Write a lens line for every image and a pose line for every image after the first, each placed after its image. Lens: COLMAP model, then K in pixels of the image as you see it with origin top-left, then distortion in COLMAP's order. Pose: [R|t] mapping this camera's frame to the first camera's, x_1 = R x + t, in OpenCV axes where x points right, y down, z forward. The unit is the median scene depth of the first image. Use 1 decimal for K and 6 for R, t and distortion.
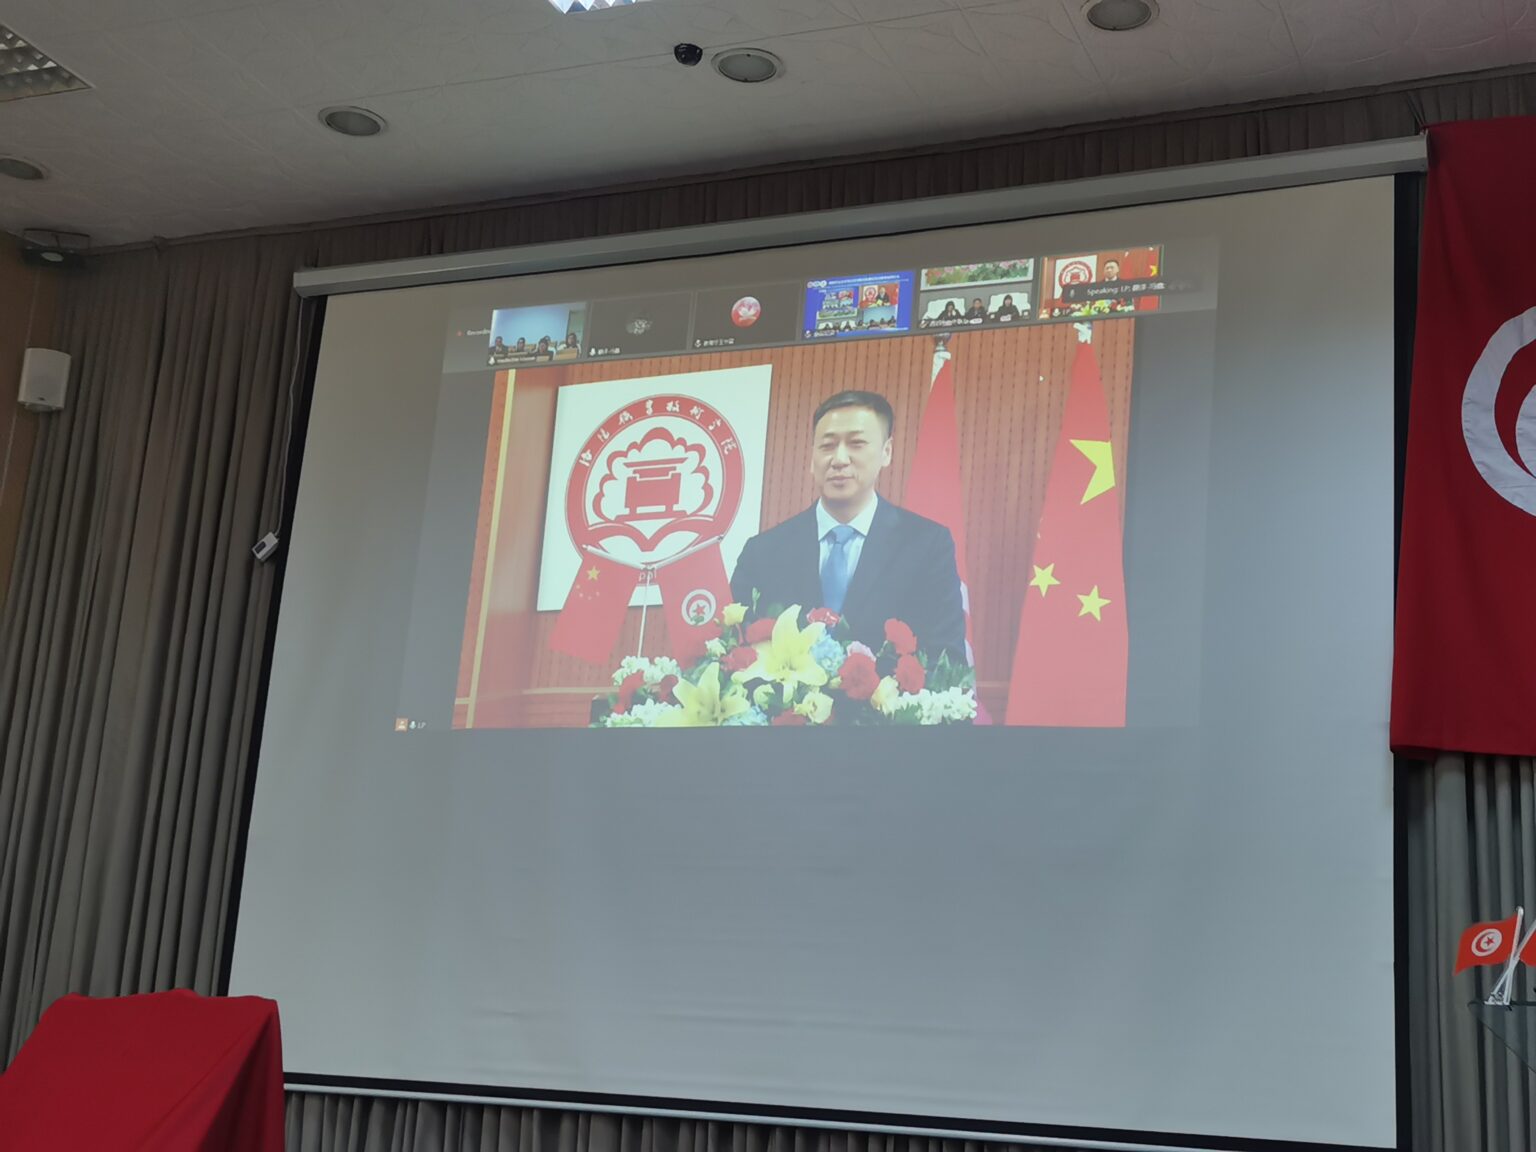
lens RADIAL K [[2032.5, 0, 768.0], [0, 2032.5, 576.0], [0, 0, 1]] dist [-0.005240, -0.026925]
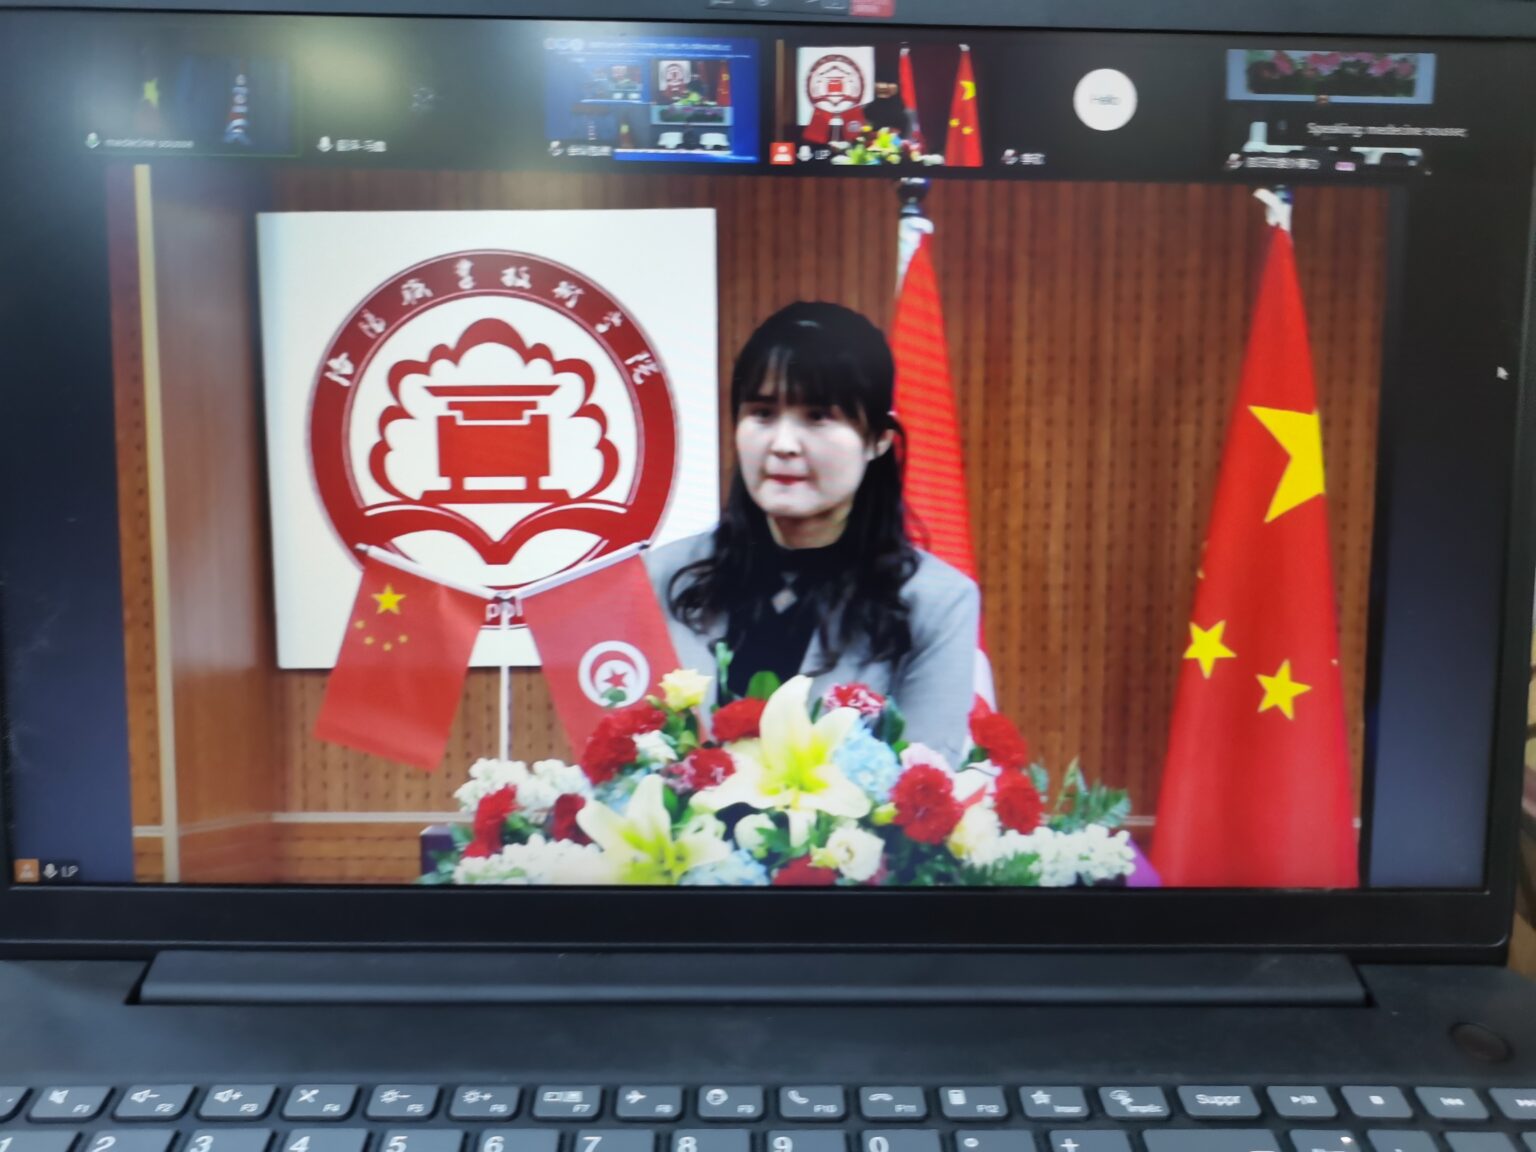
lens RADIAL K [[1207.6, 0, 768.0], [0, 1207.6, 576.0], [0, 0, 1]] dist [-0.015257, -0.008344]
pose [[0.904627, -0.112331, 0.411135, -0.127382], [-0.049602, 0.930339, 0.363329, -0.130839], [-0.423308, -0.349071, 0.836038, 0.698290]]
